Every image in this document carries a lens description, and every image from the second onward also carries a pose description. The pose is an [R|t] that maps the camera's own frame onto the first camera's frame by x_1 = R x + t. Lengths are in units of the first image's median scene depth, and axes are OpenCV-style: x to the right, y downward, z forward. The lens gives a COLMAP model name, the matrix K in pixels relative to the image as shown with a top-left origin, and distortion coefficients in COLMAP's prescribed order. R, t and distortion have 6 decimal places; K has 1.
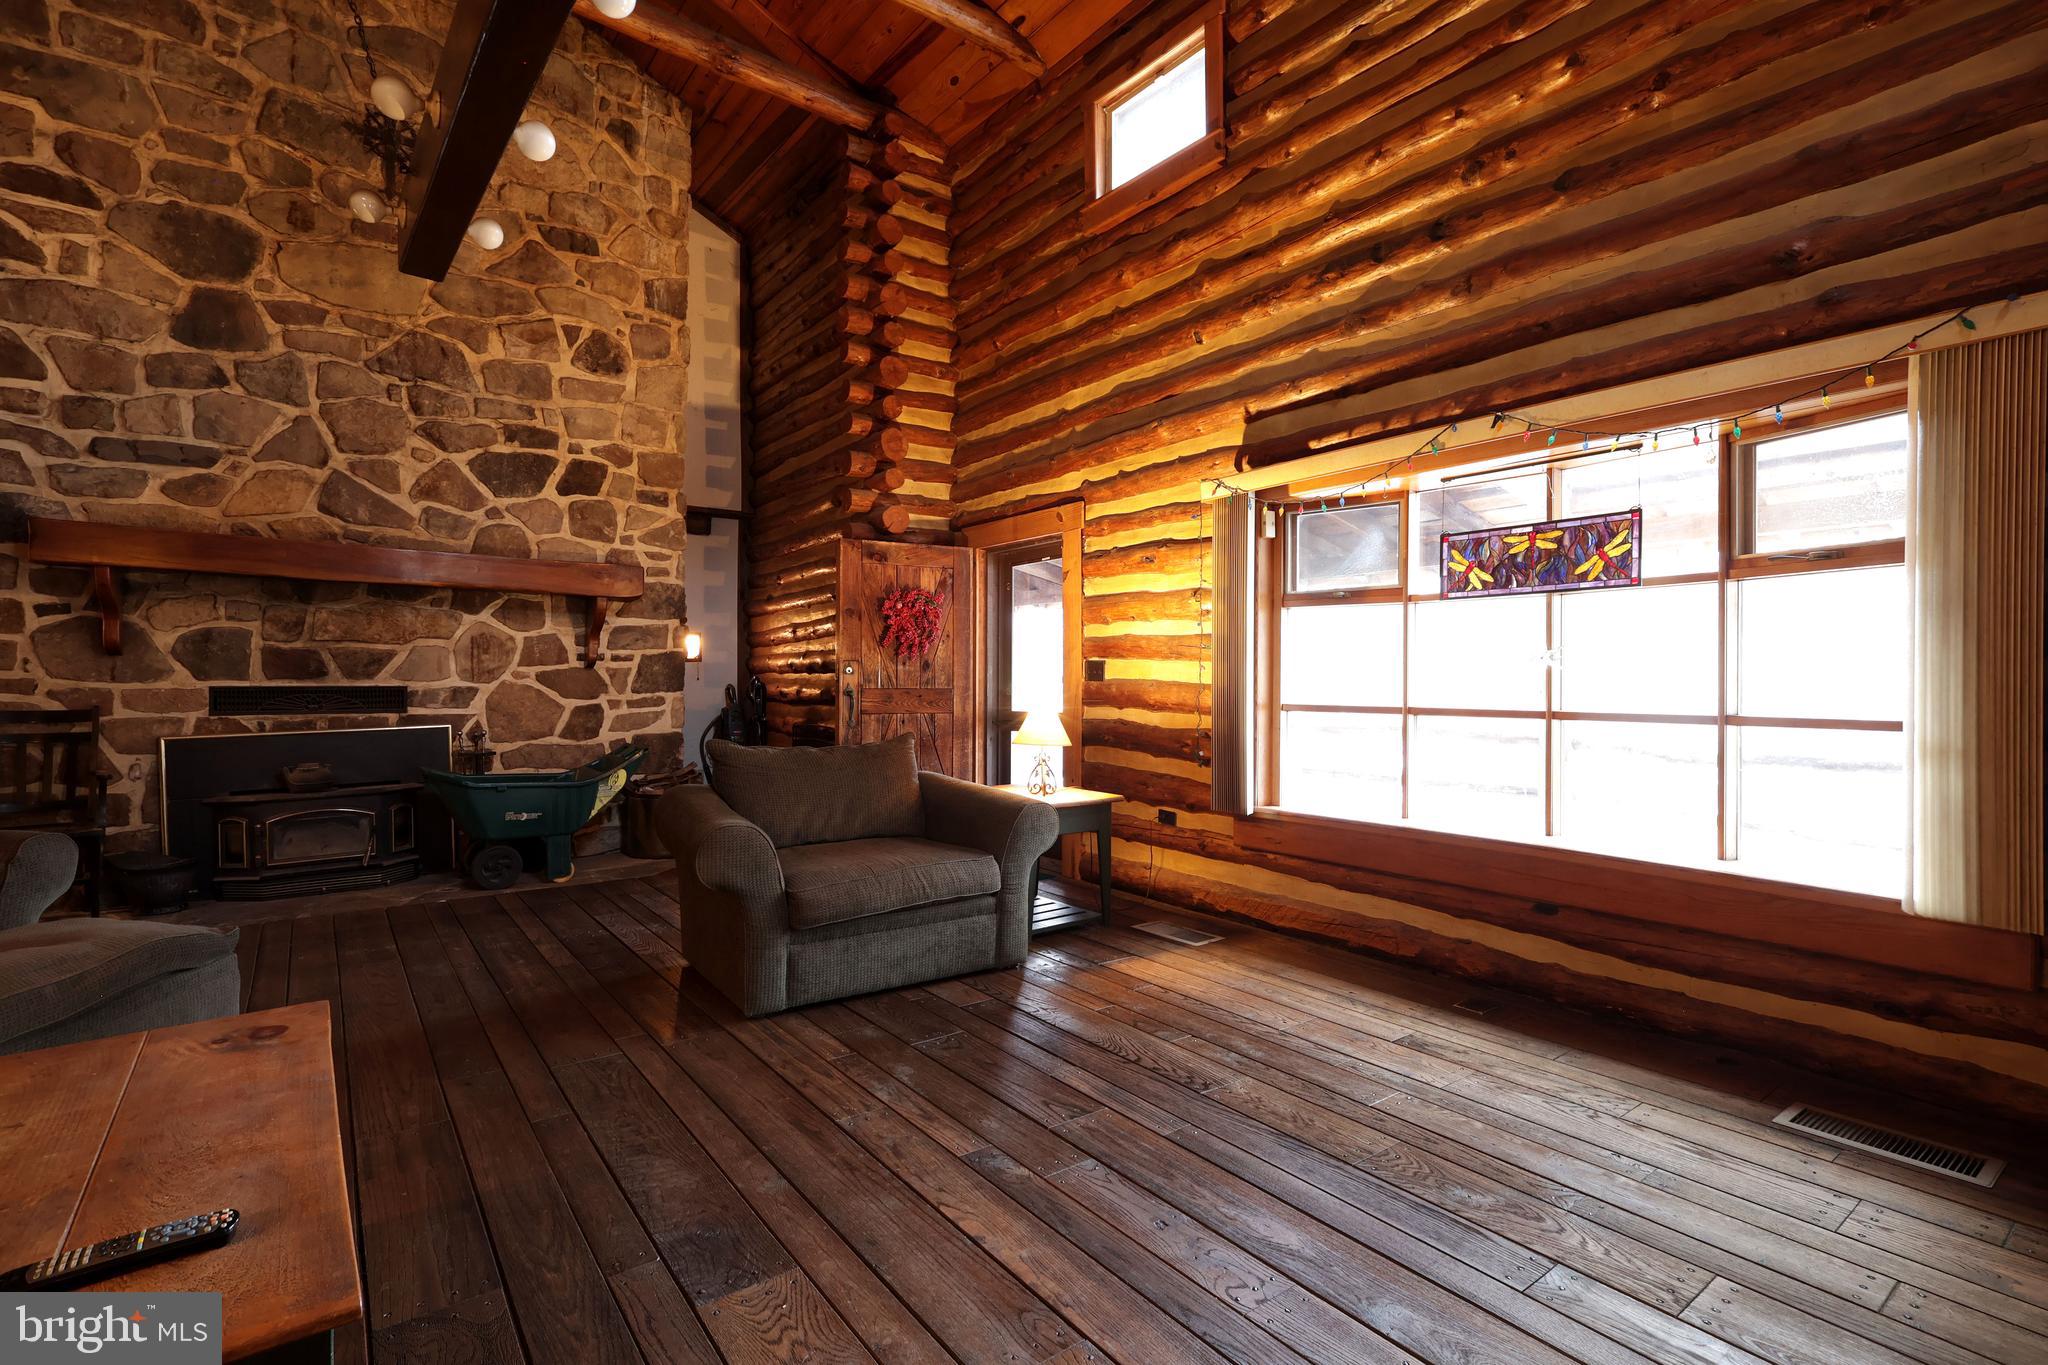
lens RADIAL K [[954.4, 0, 1023.6], [0, 954.4, 685.2], [0, 0, 1]] dist [0.001596, 0.001883]
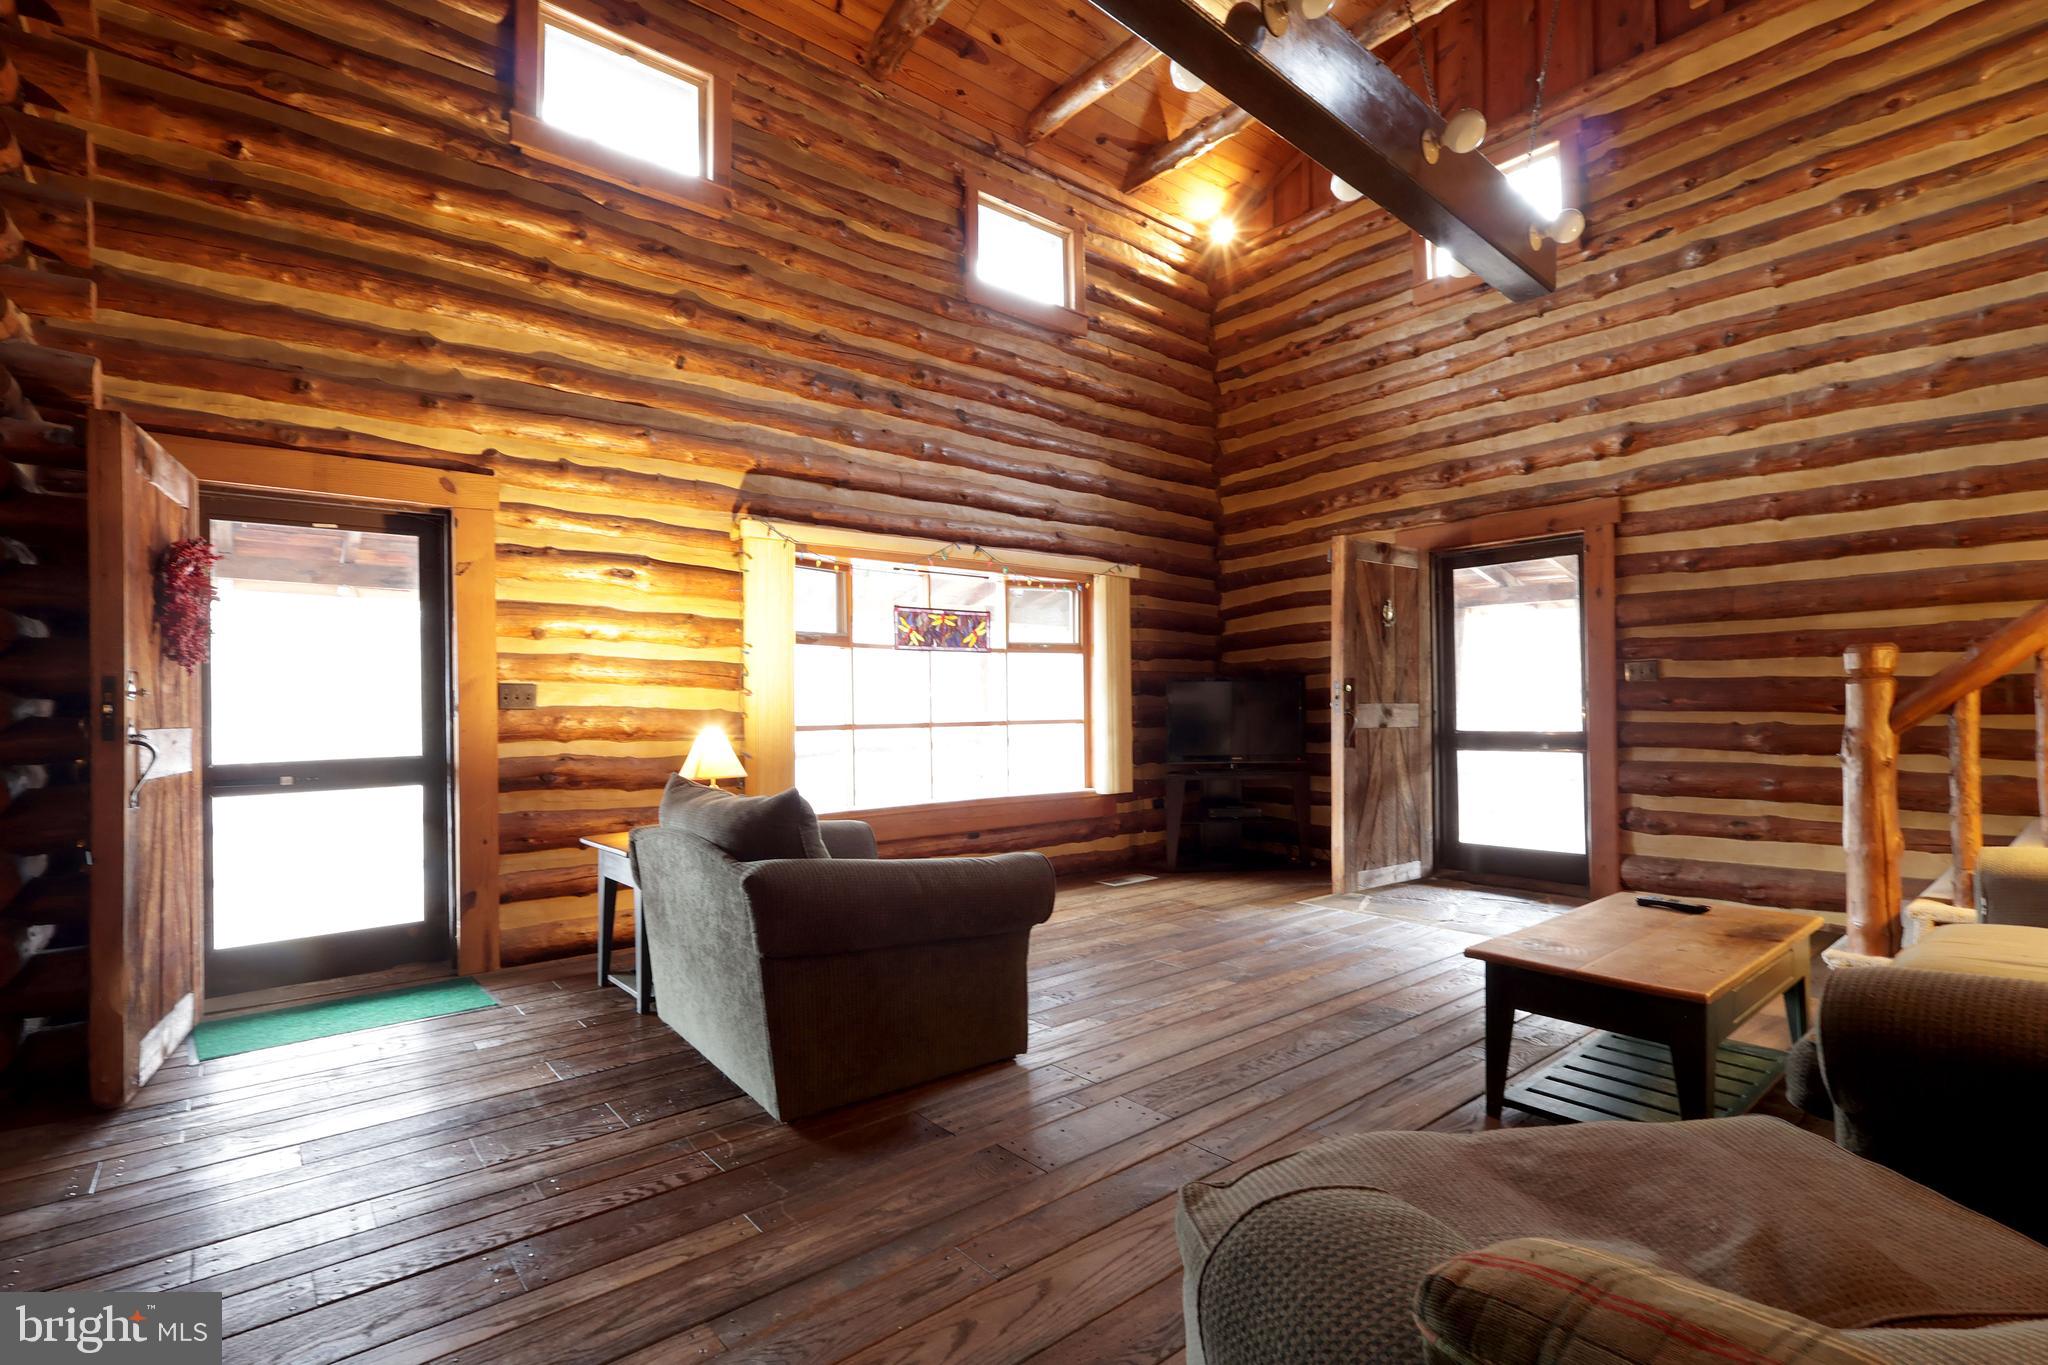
lens RADIAL K [[954.4, 0, 1029.8], [0, 954.4, 701.0], [0, 0, 1]] dist [0.001596, 0.001883]
pose [[-0.055597, 0.004874, 0.998441, -0.698621], [0.016985, 0.999848, -0.003935, -0.000482], [-0.998309, 0.016739, -0.055671, 0.585790]]
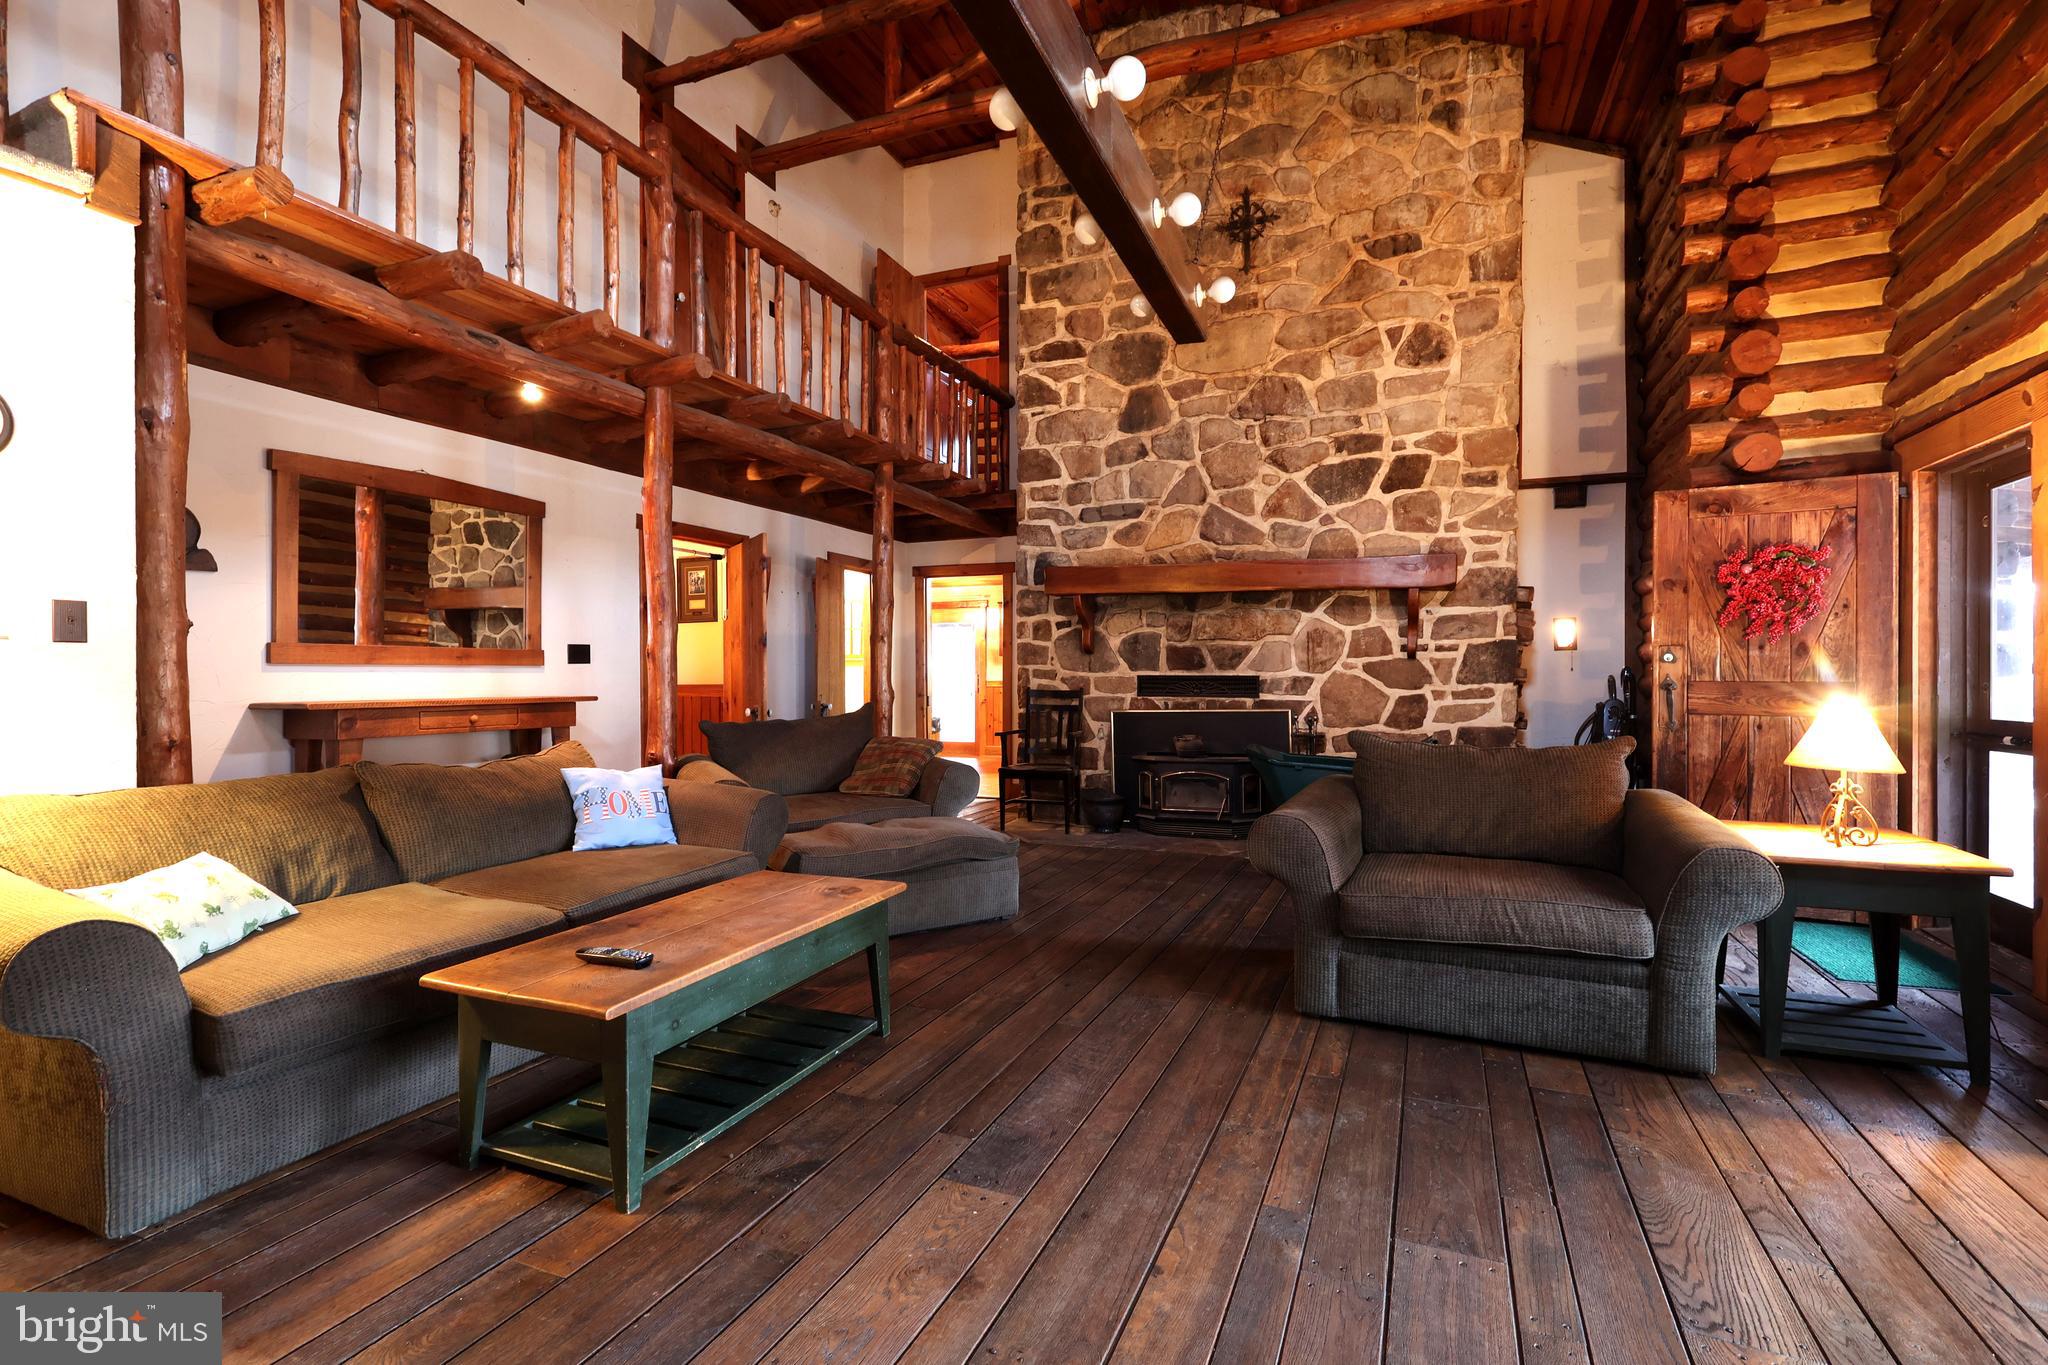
lens RADIAL K [[954.4, 0, 1014.7], [0, 954.4, 671.4], [0, 0, 1]] dist [0.001596, 0.001883]
pose [[0.499362, -0.000446, -0.866393, 0.236727], [-0.004112, 0.999987, -0.002885, 0.000310], [0.866384, 0.005004, 0.499354, 0.142364]]
